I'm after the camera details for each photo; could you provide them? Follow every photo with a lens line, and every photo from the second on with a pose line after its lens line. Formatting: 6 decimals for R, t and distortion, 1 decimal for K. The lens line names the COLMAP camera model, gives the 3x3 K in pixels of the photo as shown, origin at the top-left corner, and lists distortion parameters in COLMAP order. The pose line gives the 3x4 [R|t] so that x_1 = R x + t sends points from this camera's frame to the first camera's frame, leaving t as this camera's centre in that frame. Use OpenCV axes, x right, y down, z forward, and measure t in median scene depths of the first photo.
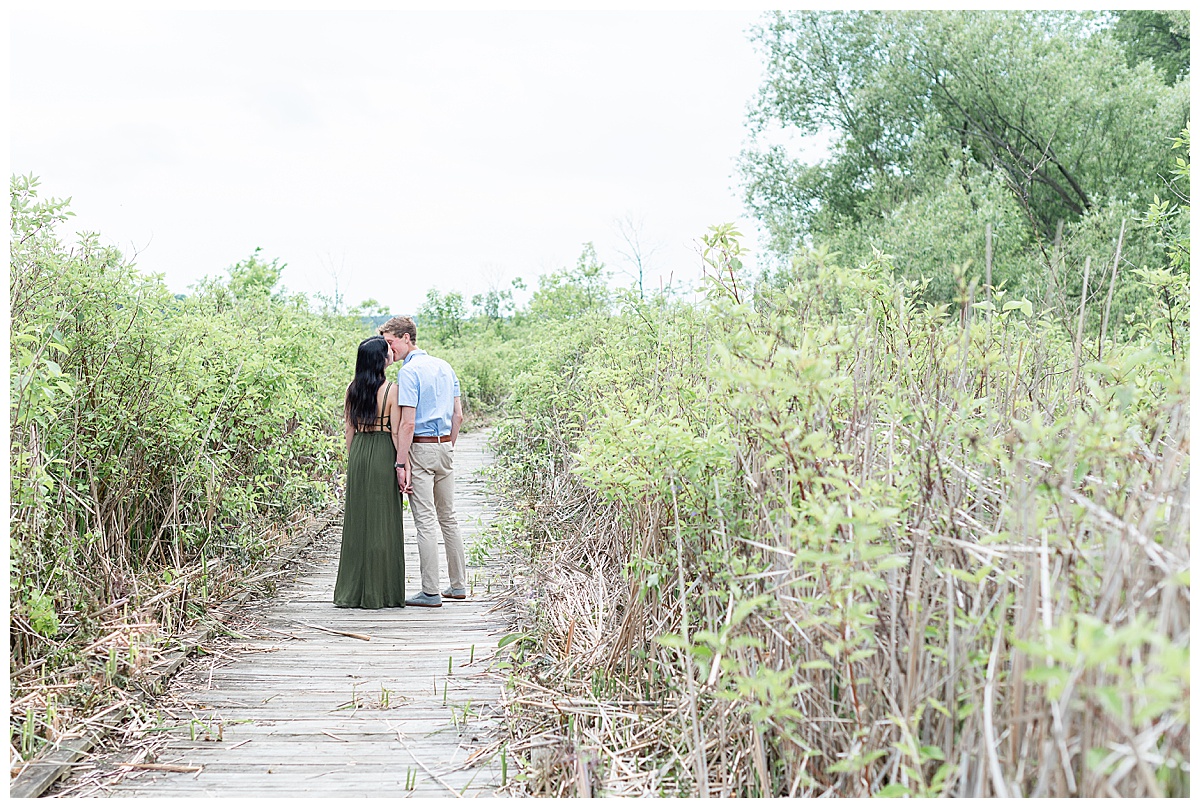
lens RADIAL K [[1715.3, 0, 599.9], [0, 1715.3, 454.0], [0, 0, 1]] dist [0.002627, 0.076986]
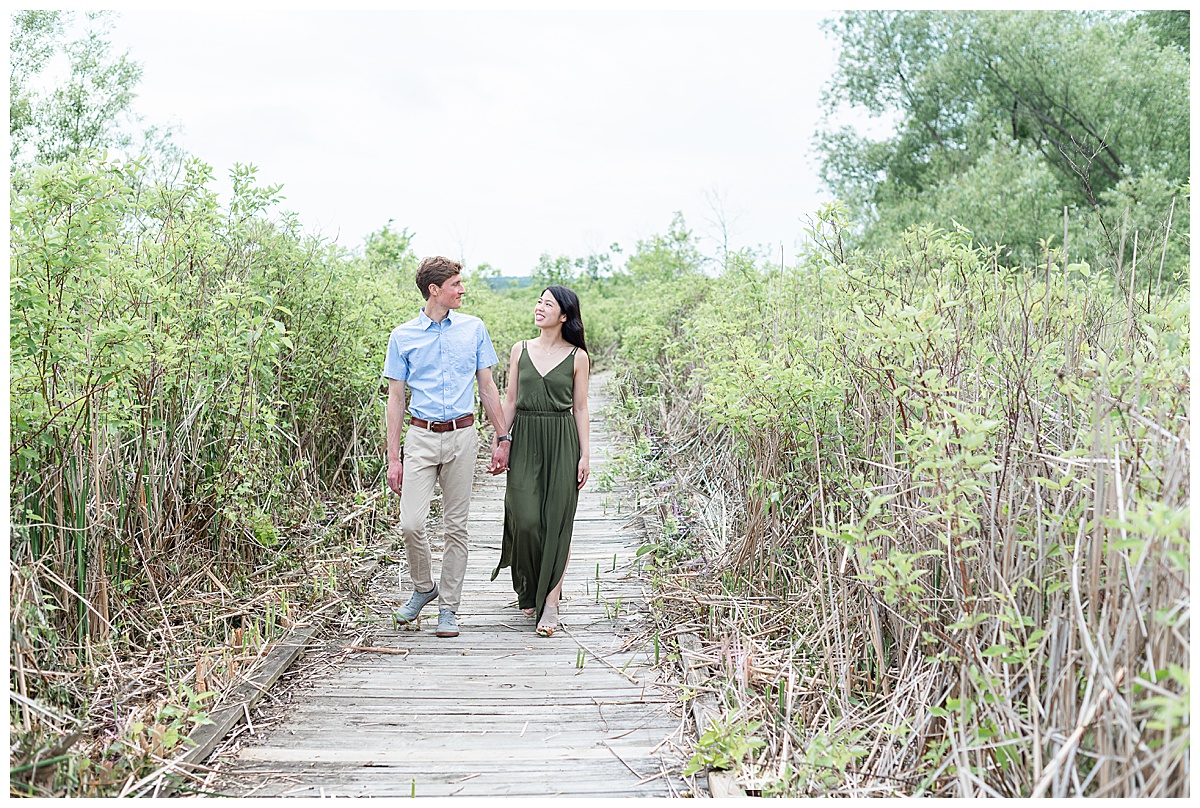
lens RADIAL K [[1750.4, 0, 534.7], [0, 1750.4, 403.9], [0, 0, 1]] dist [0.000495, 0.164587]
pose [[0.999412, -0.005745, -0.033793, -0.066455], [0.005650, 0.999980, -0.002890, 0.007176], [0.033809, 0.002697, 0.999425, -0.167274]]
